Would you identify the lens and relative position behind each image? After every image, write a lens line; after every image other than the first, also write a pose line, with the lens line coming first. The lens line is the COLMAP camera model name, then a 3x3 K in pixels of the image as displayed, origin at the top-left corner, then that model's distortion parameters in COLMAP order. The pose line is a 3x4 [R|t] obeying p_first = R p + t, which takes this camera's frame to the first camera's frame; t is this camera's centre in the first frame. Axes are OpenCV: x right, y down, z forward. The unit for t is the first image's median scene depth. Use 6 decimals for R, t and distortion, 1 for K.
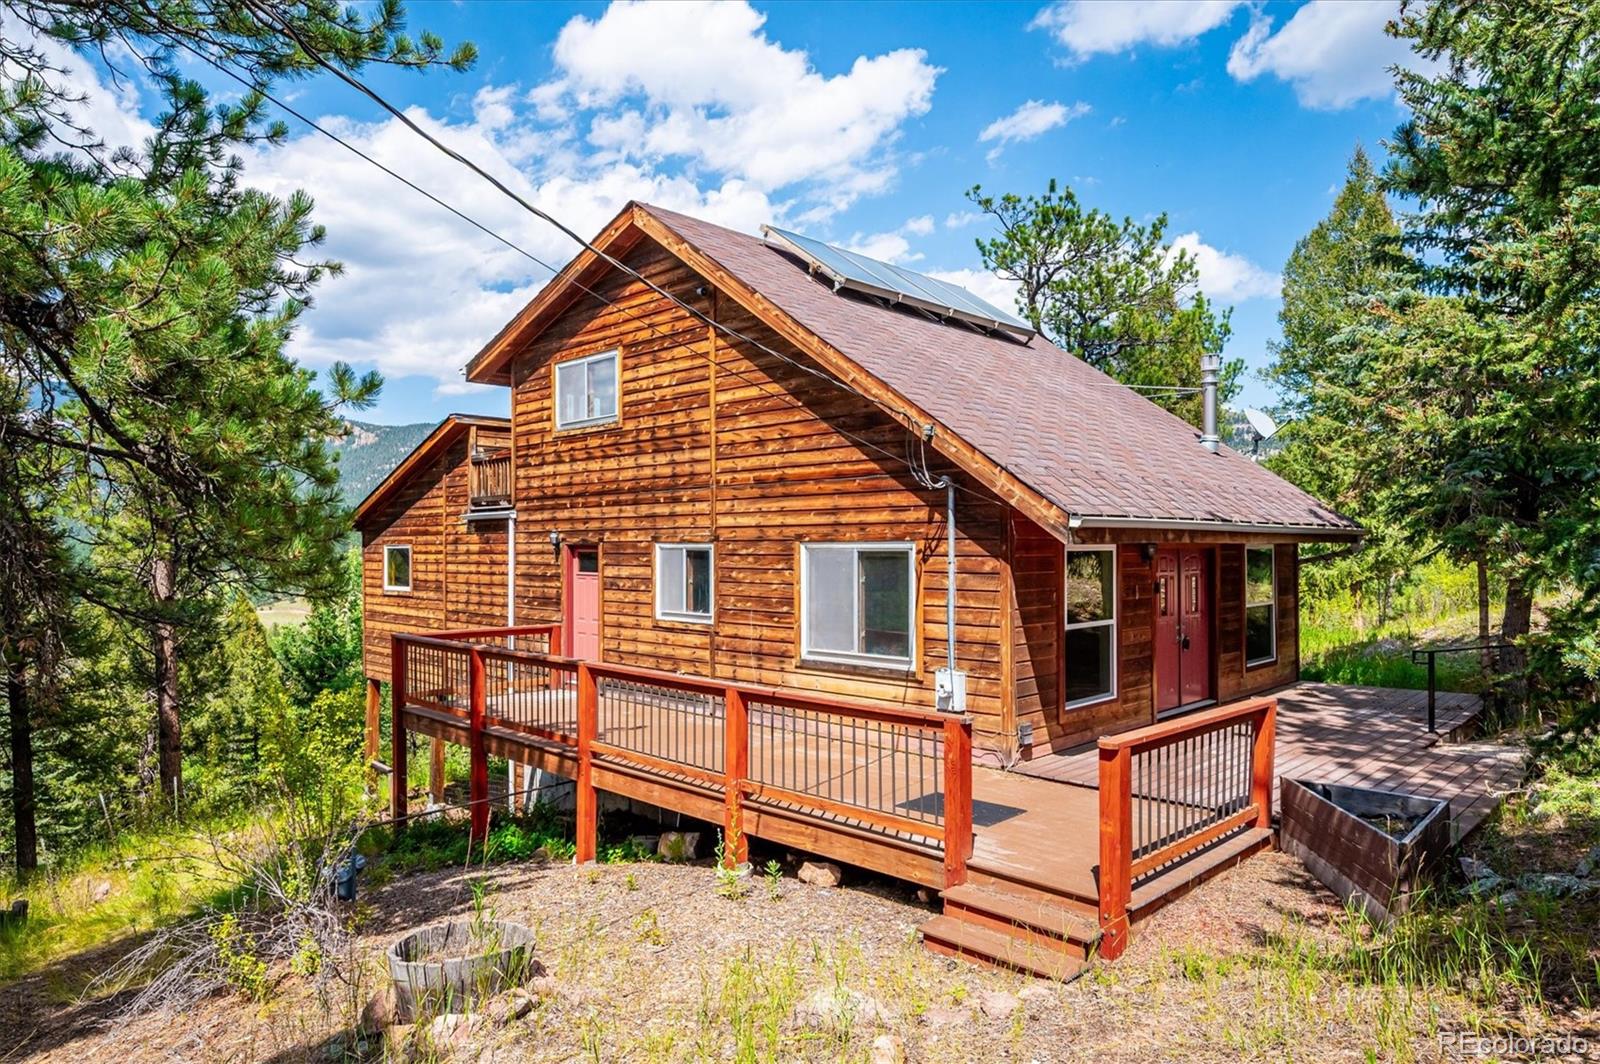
lens RADIAL K [[963.5, 0, 800.0], [0, 963.5, 532.0], [0, 0, 1]] dist [0.002961, 0.001415]
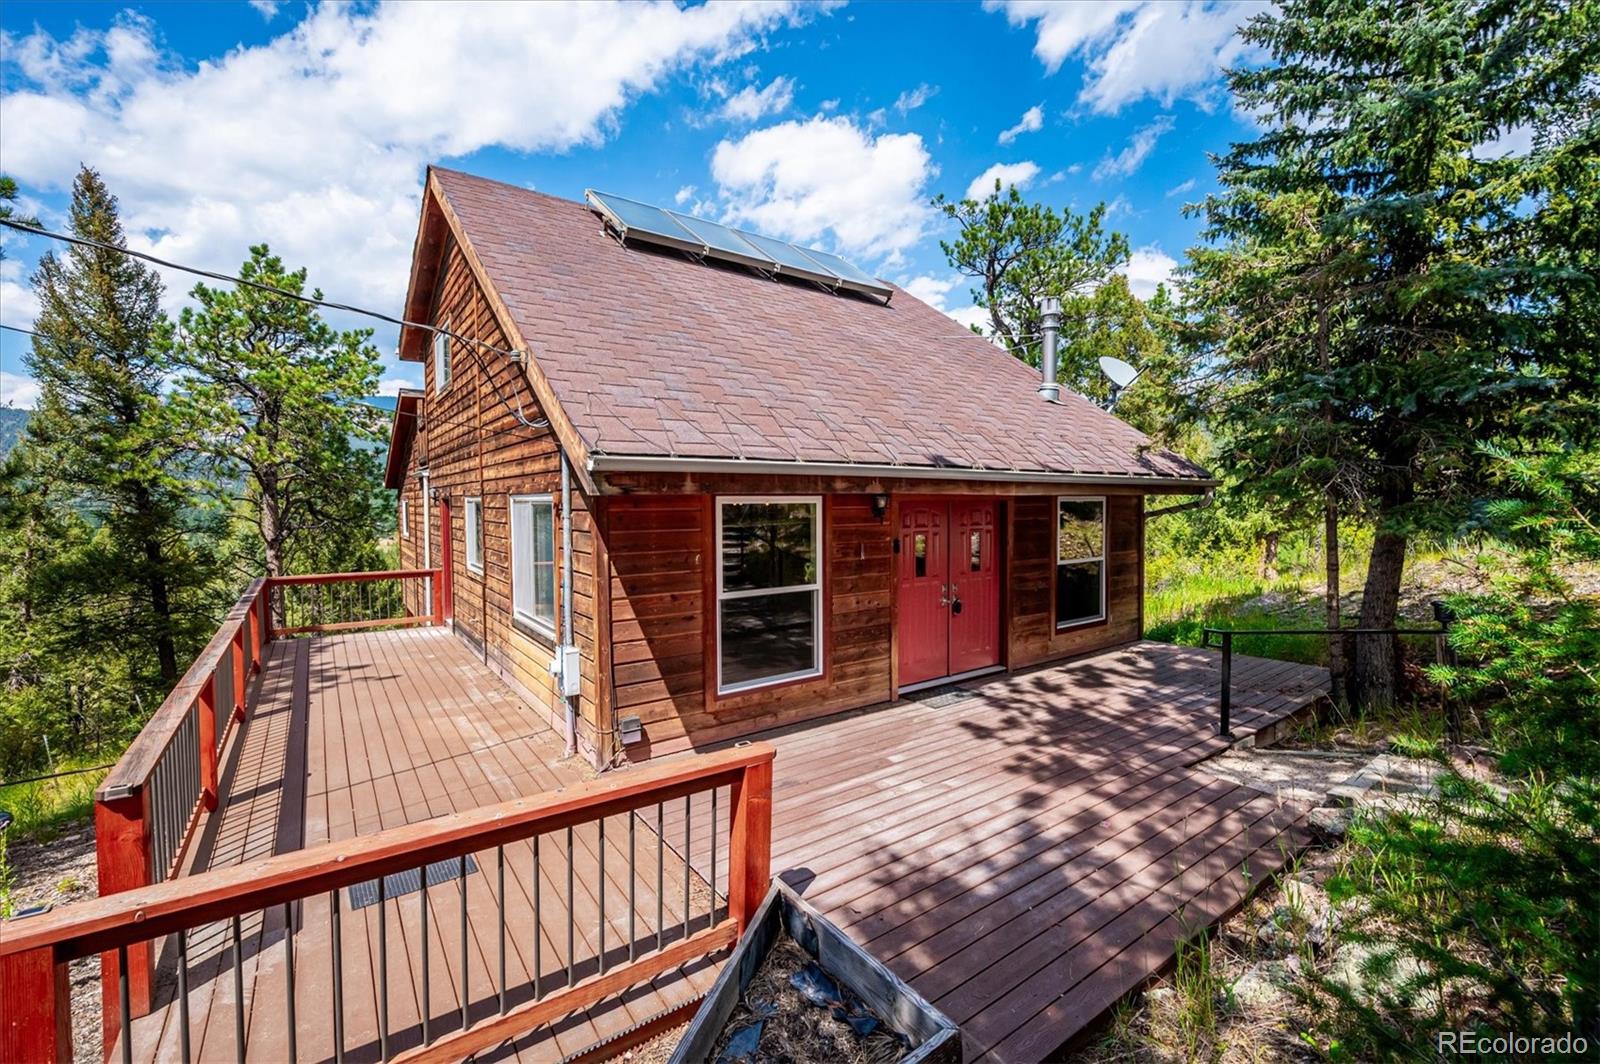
lens RADIAL K [[661.9, 0, 795.6], [0, 661.9, 524.8], [0, 0, 1]] dist [0.000310, -0.000023]
pose [[0.986090, 0.004211, -0.166158, 0.287692], [0.004179, 0.998735, 0.050110, 0.006540], [0.166159, -0.050108, 0.984825, 0.302258]]
